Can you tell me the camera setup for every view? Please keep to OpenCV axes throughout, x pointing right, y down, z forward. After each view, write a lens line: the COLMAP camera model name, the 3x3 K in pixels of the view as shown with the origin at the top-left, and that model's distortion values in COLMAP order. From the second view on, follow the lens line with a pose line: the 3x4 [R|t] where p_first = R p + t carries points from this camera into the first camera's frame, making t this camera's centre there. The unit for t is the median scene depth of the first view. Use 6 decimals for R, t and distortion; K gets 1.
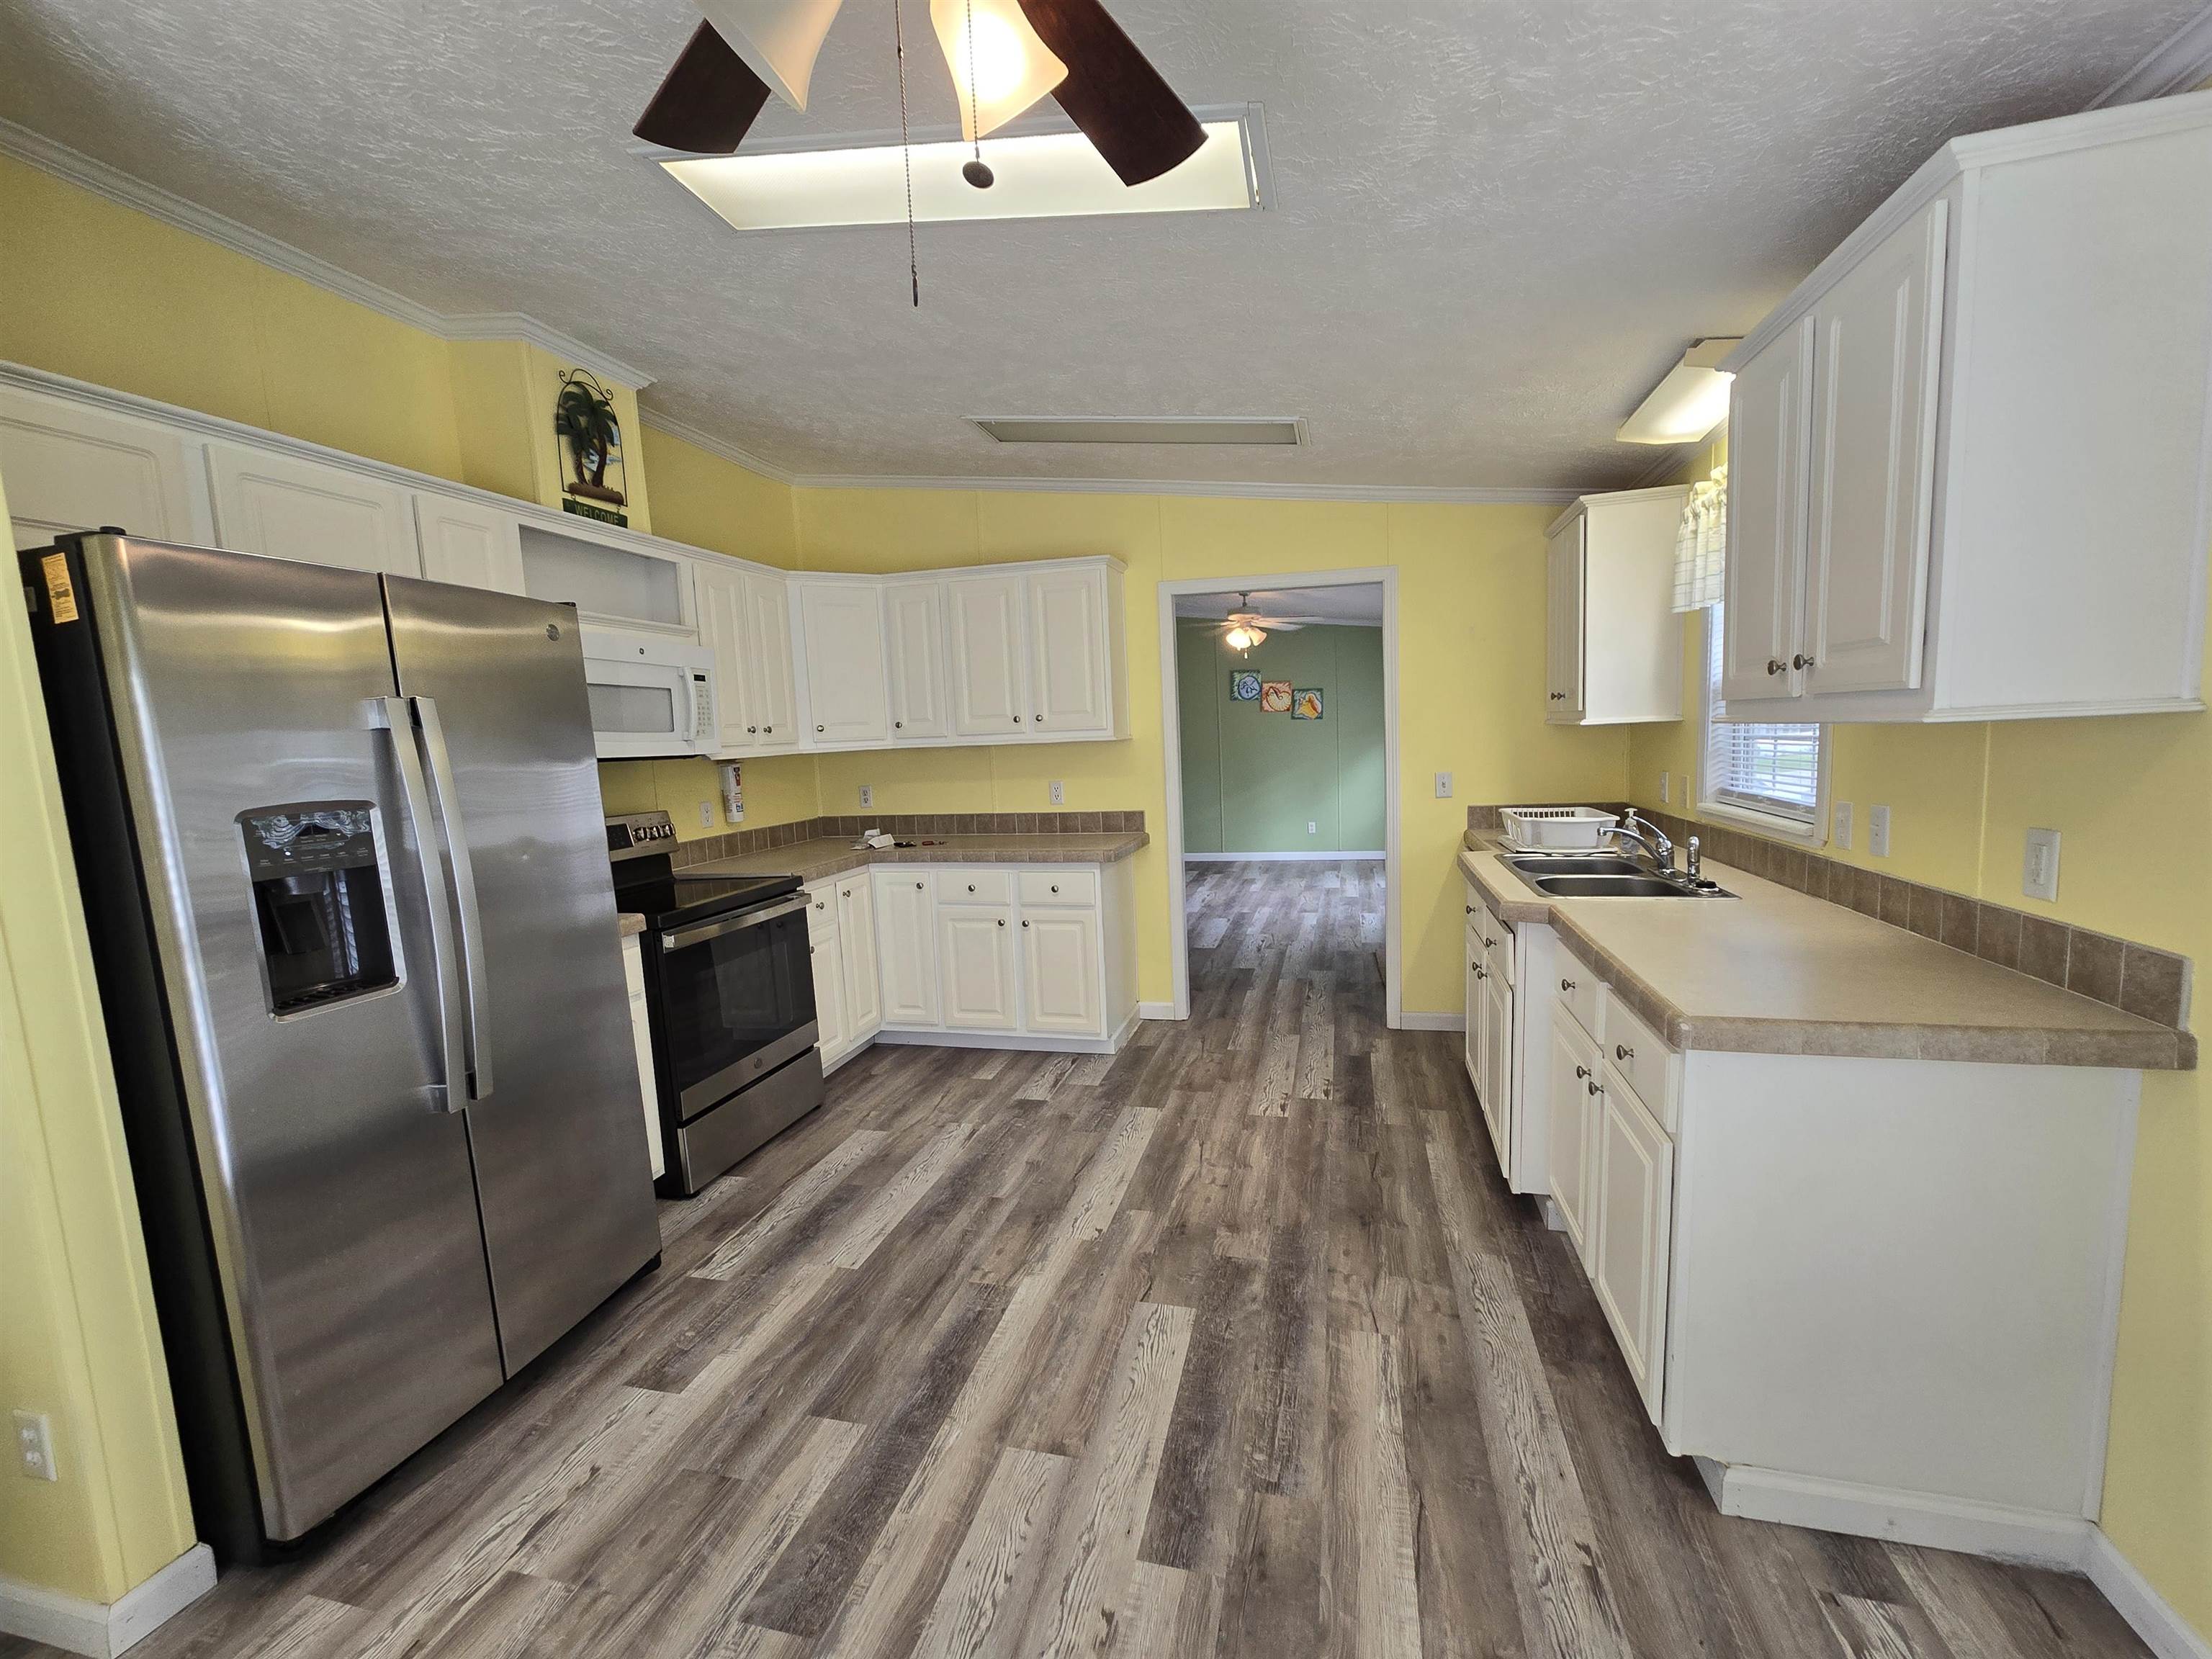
lens RADIAL K [[896.6, 0, 1119.9], [0, 896.6, 834.6], [0, 0, 1]] dist [-0.009442, -0.000295]
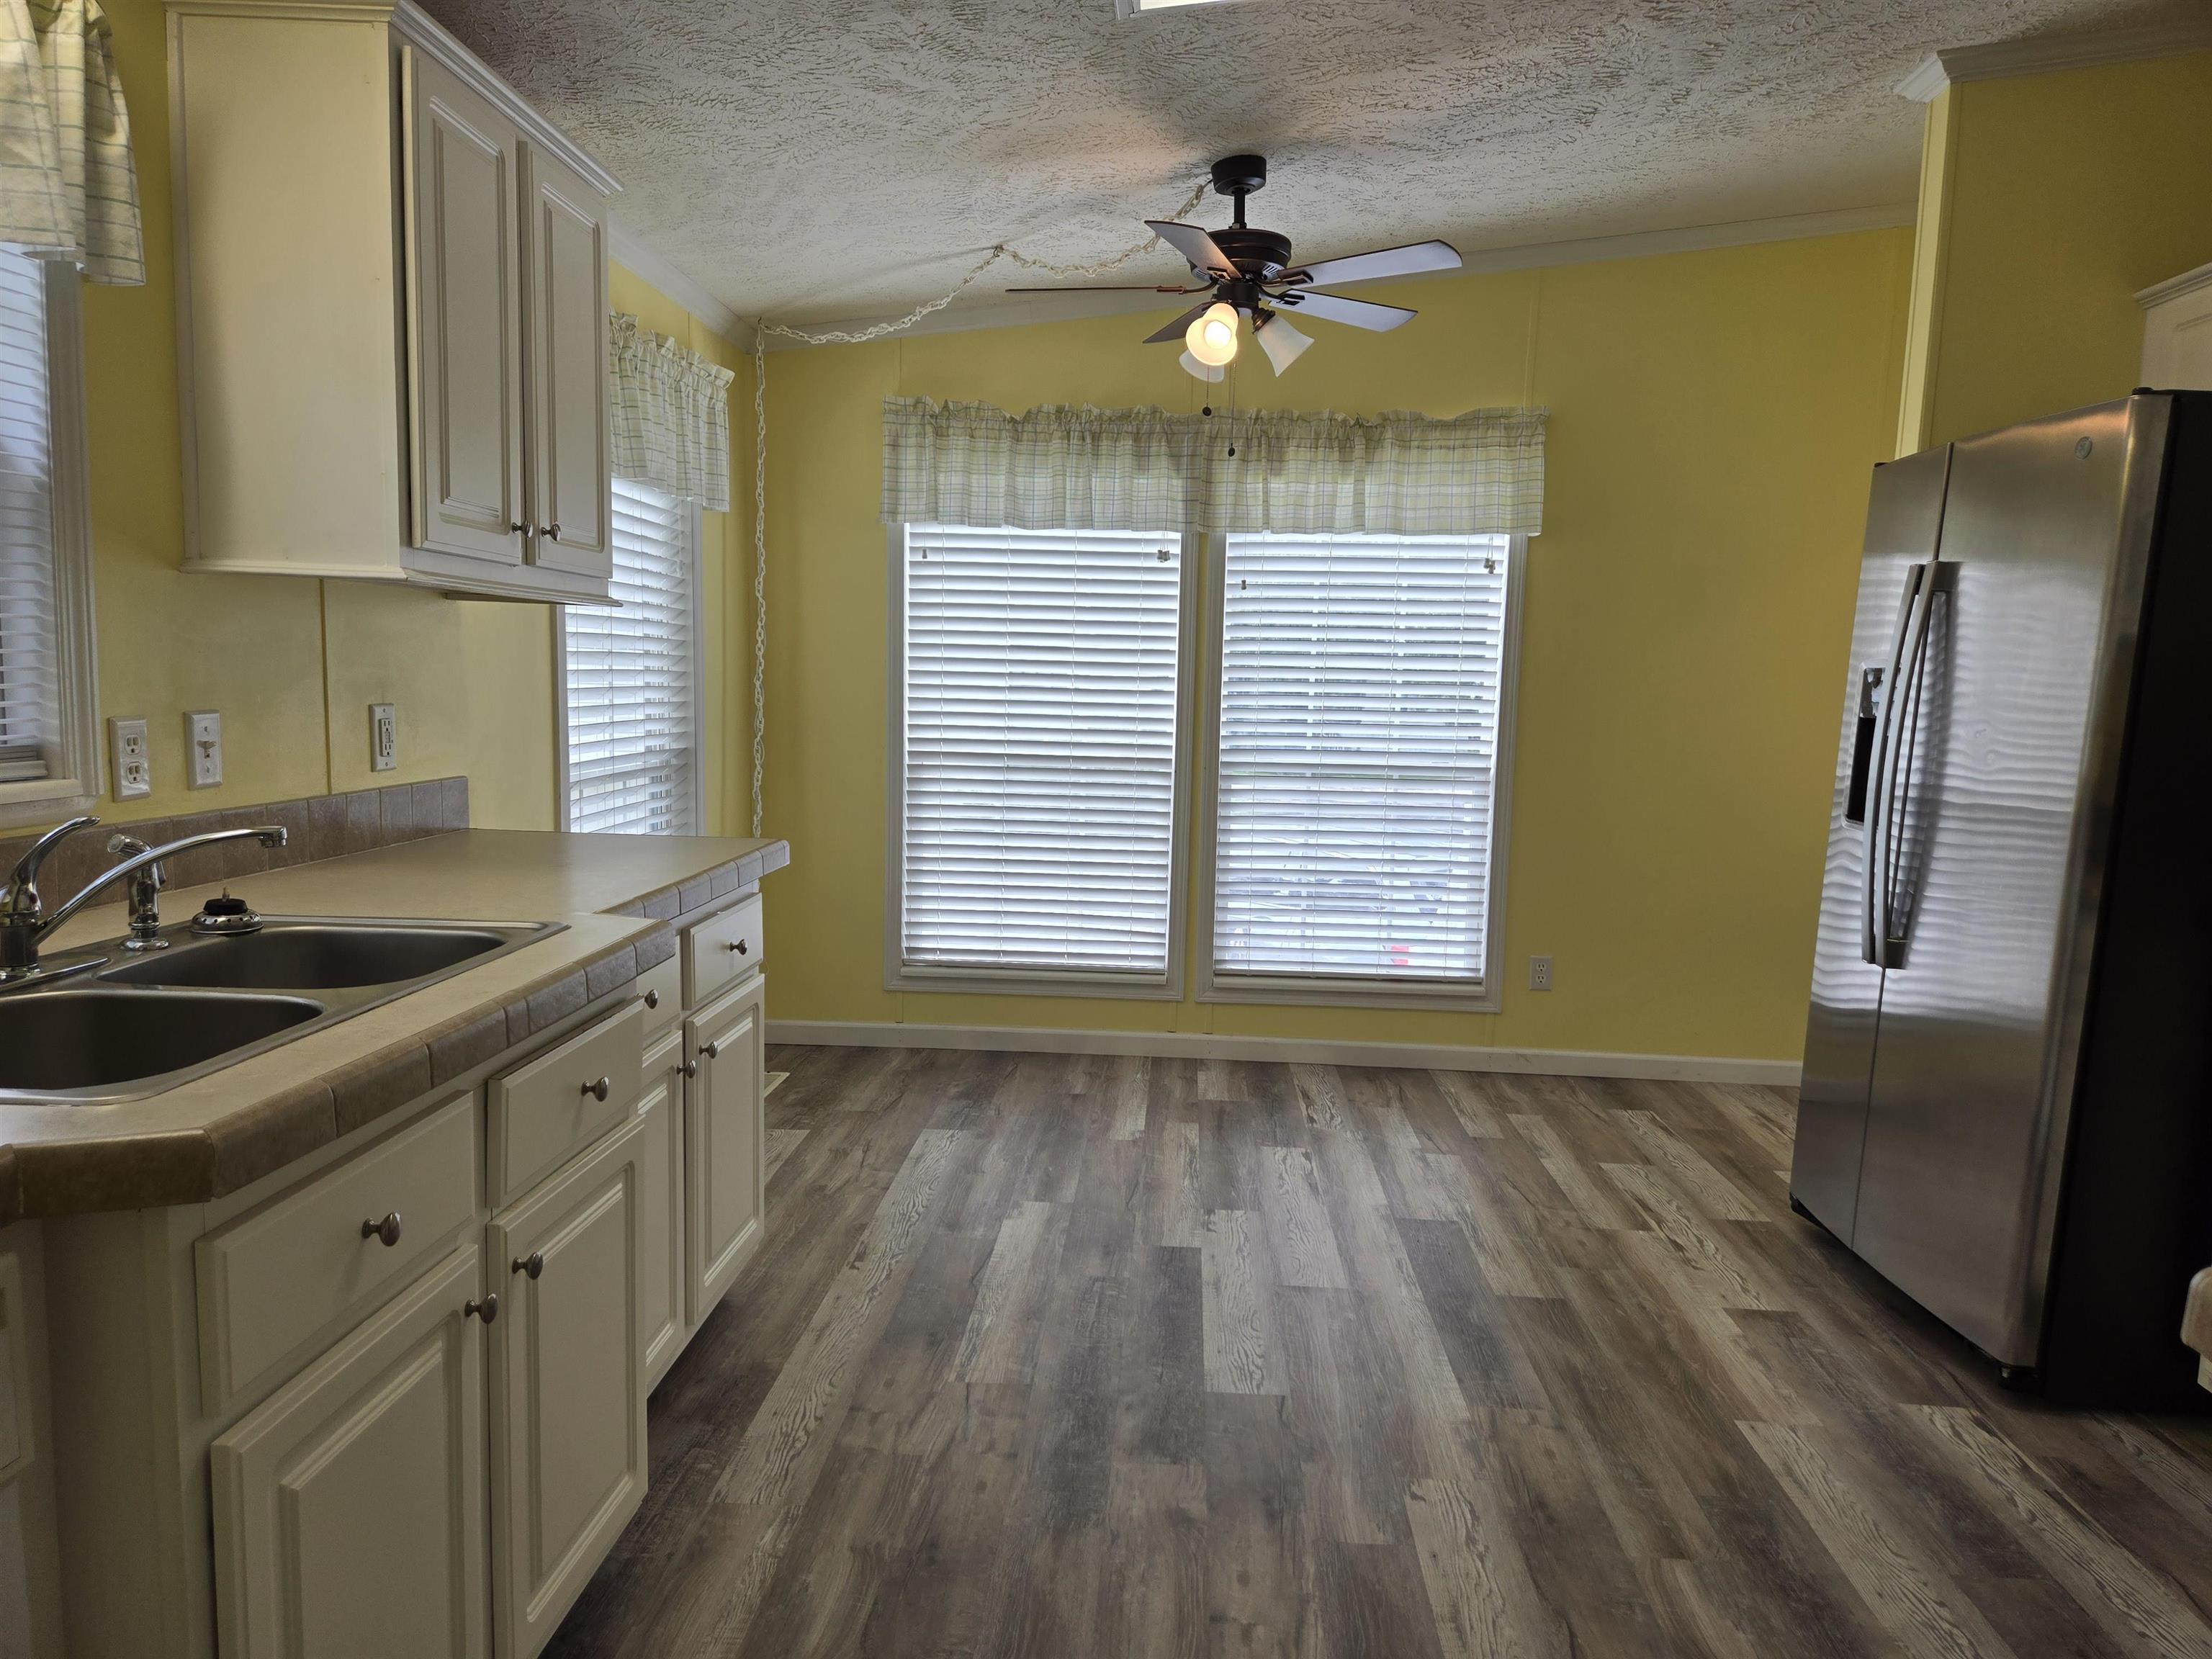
lens RADIAL K [[1463.2, 0, 1106.0], [0, 1463.2, 829.5], [0, 0, 1]] dist [0.079406, -0.070489]
pose [[-0.983238, 0.032437, -0.179420, 0.367762], [-0.008497, 0.974827, 0.222800, -0.186553], [0.182130, 0.220590, -0.958211, 2.042133]]
